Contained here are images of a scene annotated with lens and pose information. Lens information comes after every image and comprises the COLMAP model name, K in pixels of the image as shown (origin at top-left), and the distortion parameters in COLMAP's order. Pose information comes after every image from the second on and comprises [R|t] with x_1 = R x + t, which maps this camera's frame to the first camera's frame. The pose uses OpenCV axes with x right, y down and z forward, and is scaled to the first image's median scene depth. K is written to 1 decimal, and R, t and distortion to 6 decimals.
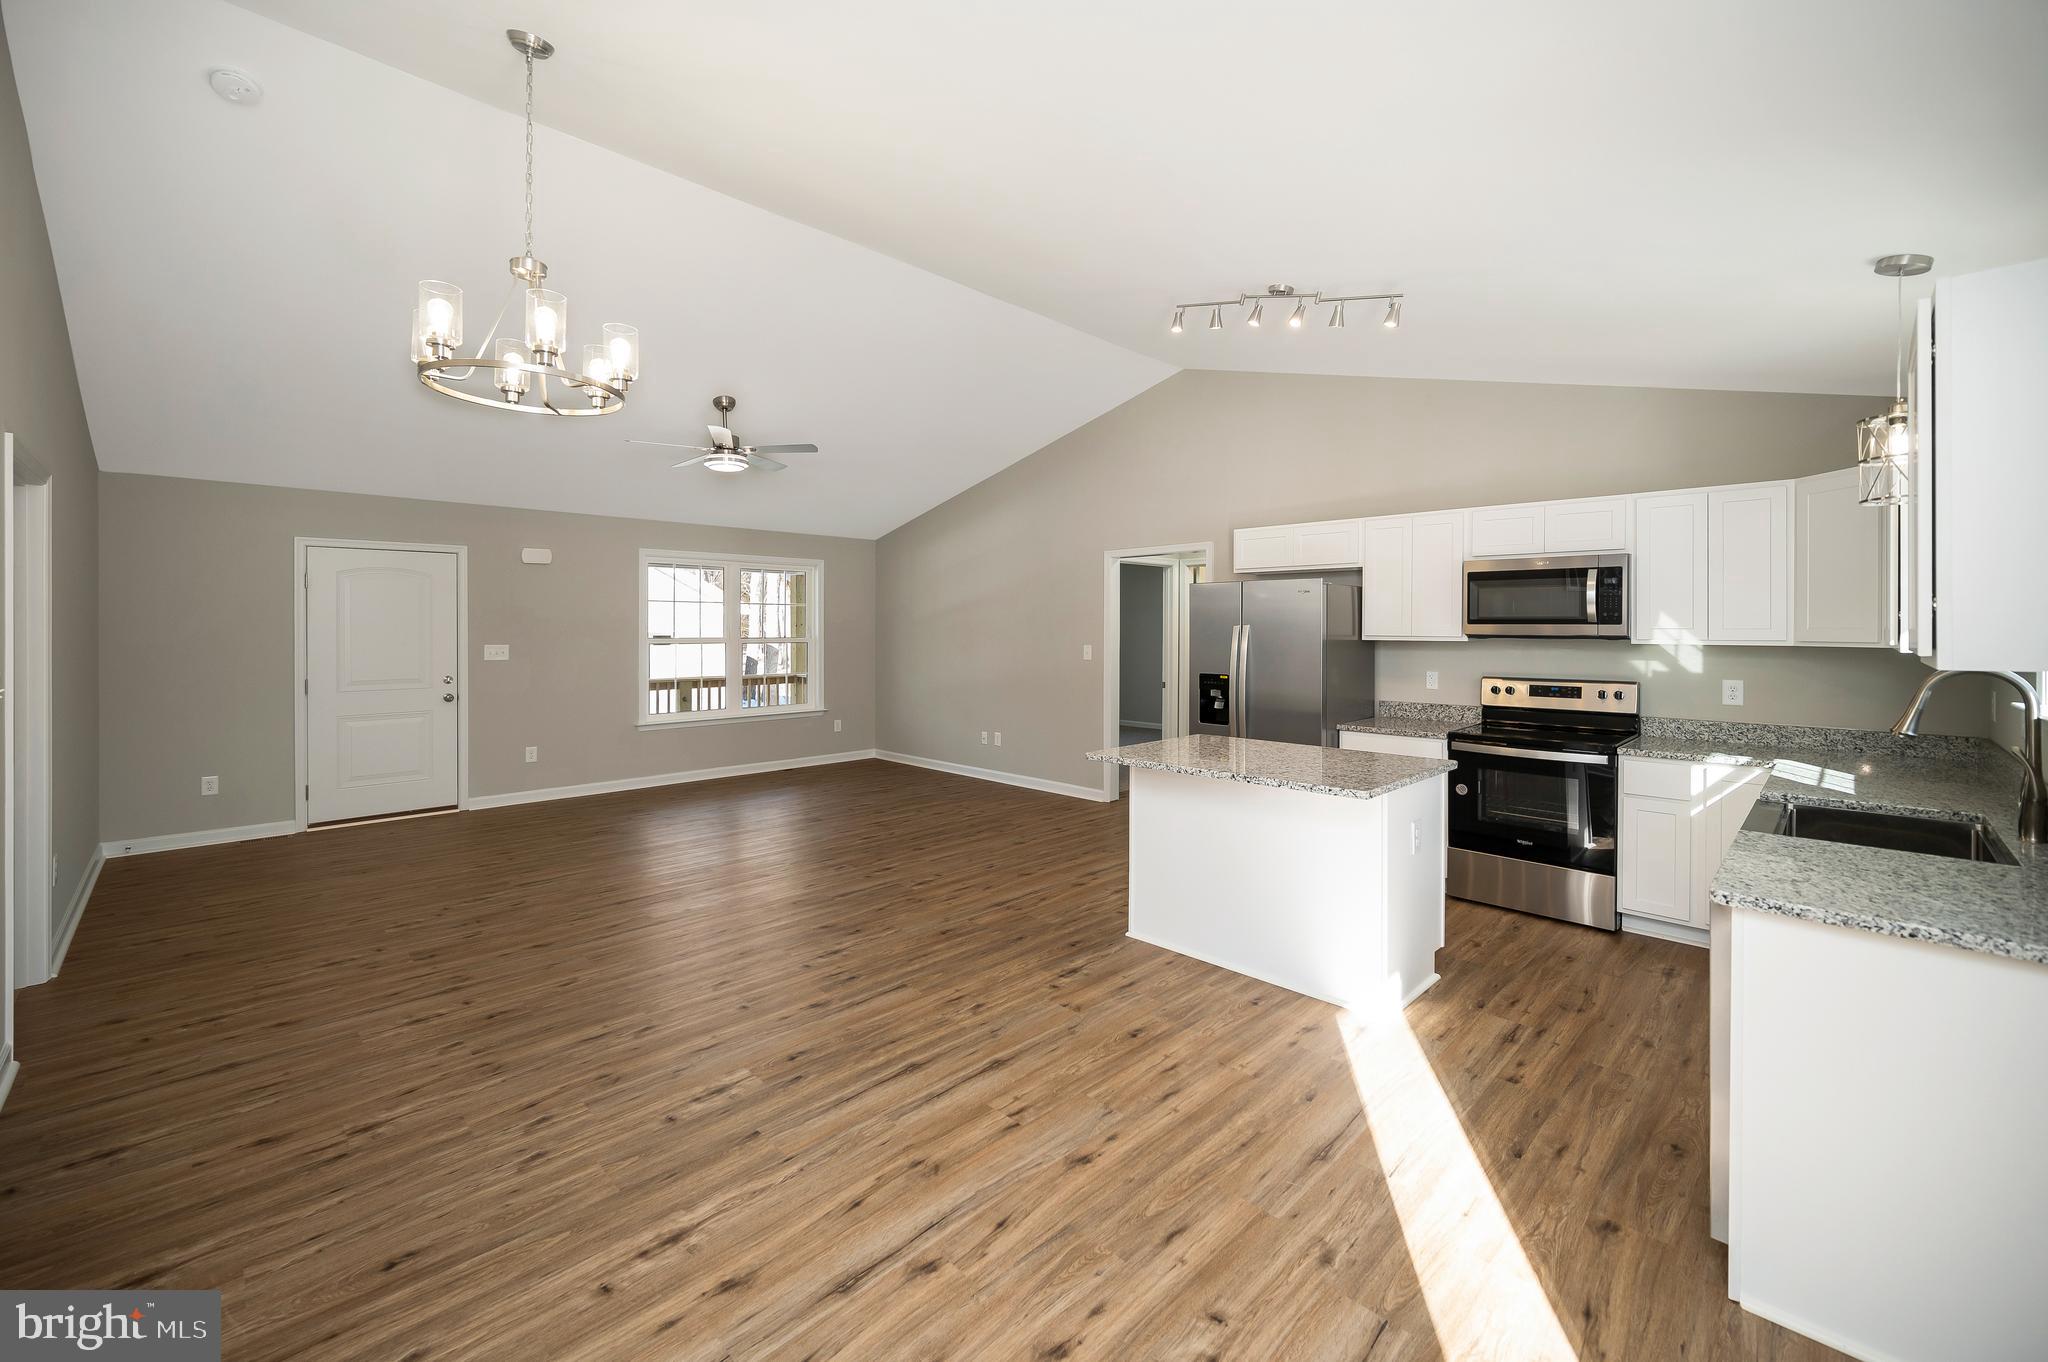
lens RADIAL K [[829.6, 0, 981.9], [0, 829.6, 631.8], [0, 0, 1]] dist [-0.007433, 0.000617]
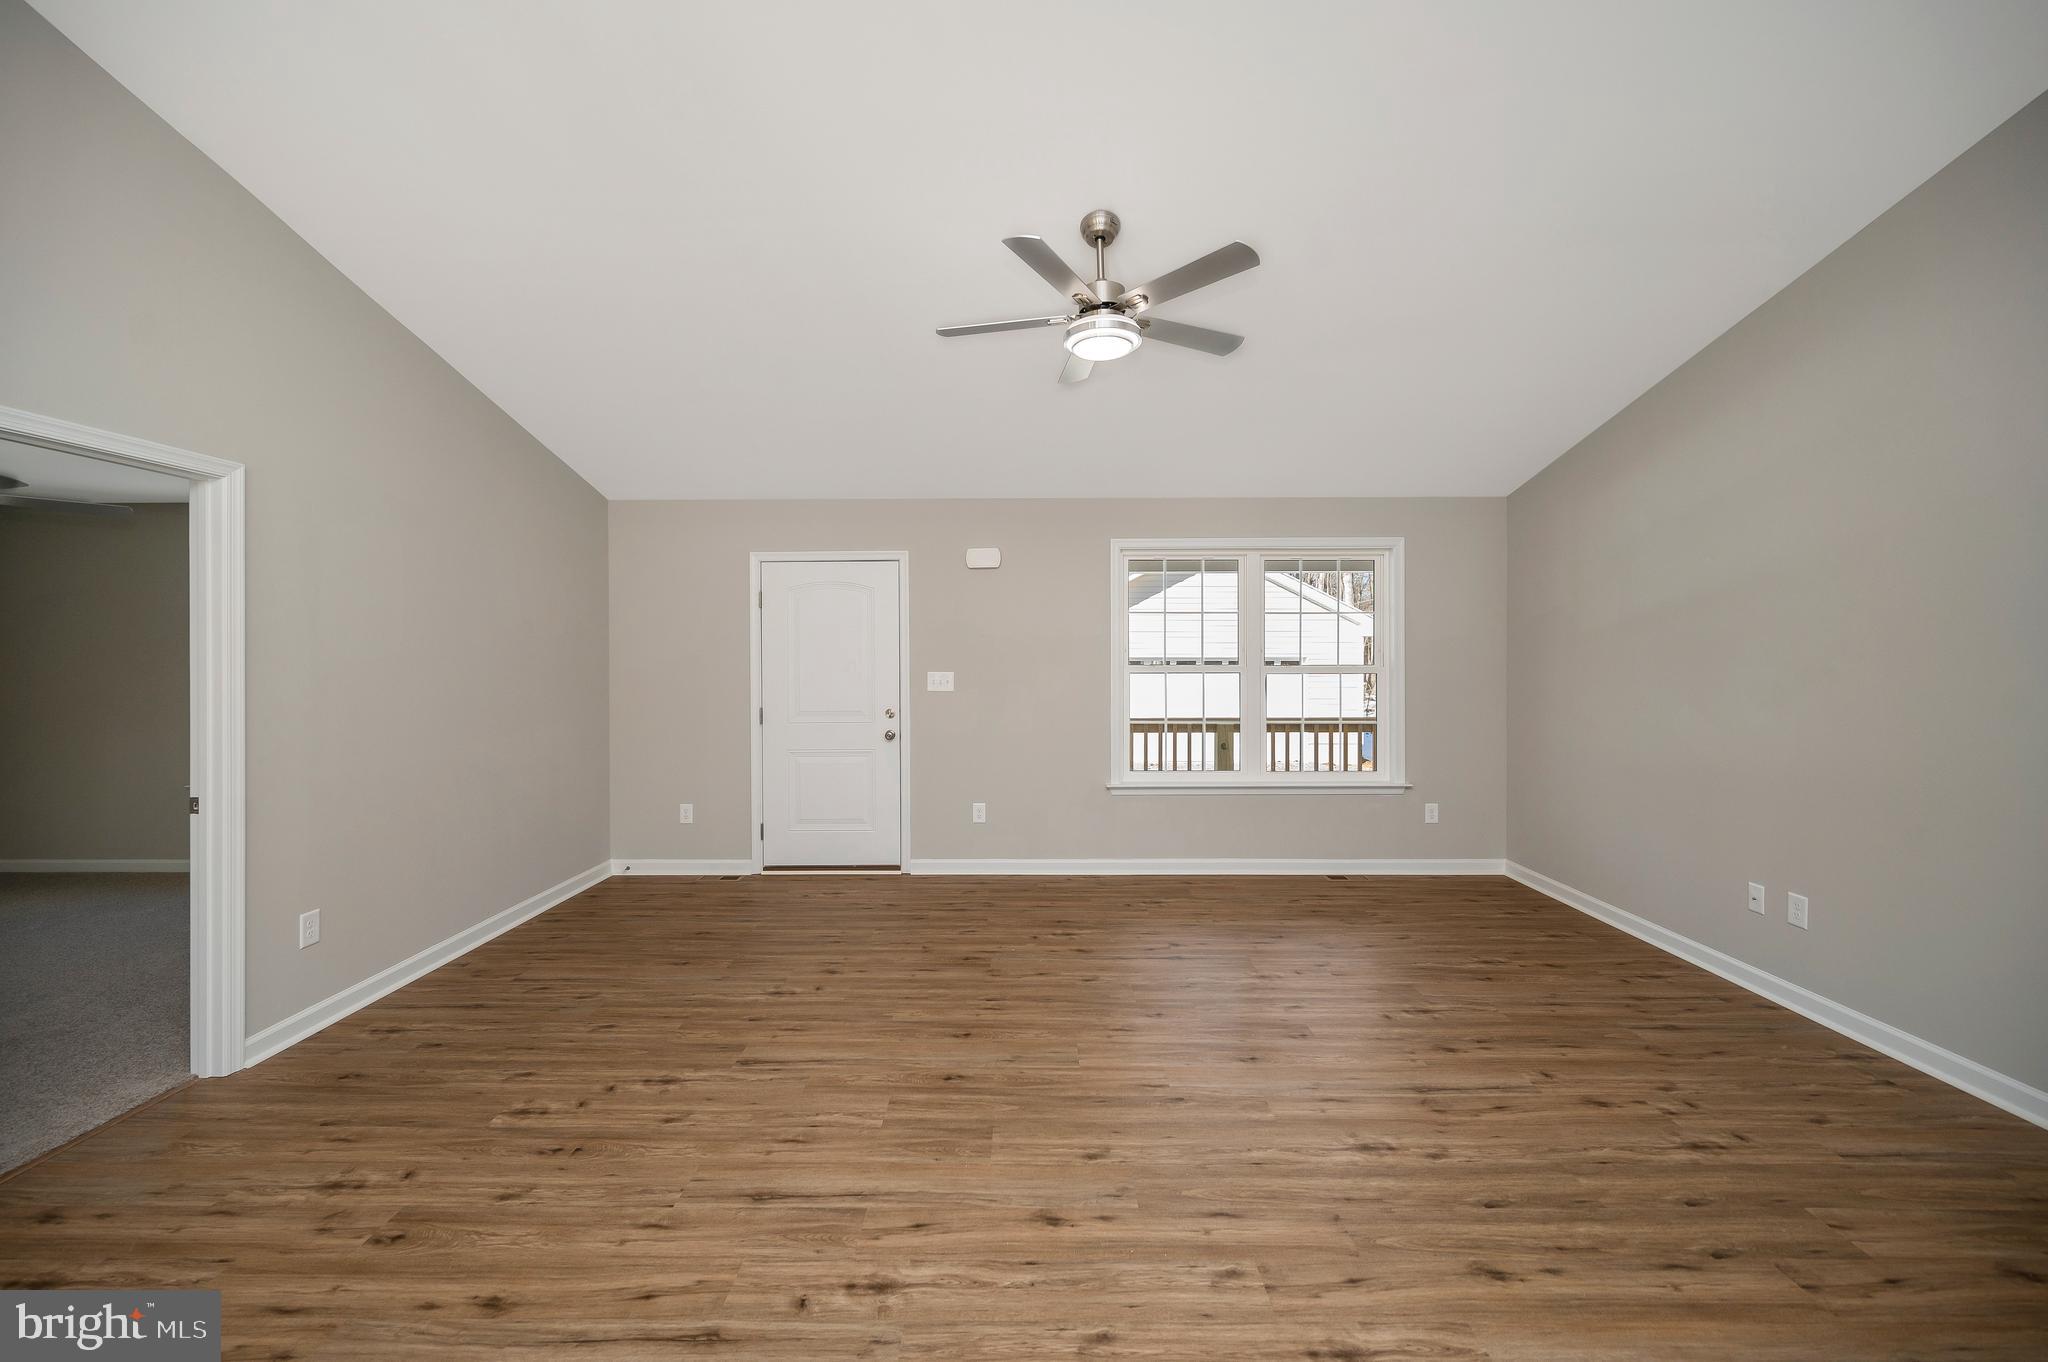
lens RADIAL K [[829.6, 0, 1013.4], [0, 829.6, 655.6], [0, 0, 1]] dist [-0.007433, 0.000617]
pose [[0.740807, -0.002245, -0.671714, 0.005068], [-0.000125, 0.999994, -0.003480, 0.002770], [0.671718, 0.002661, 0.740803, 0.457157]]
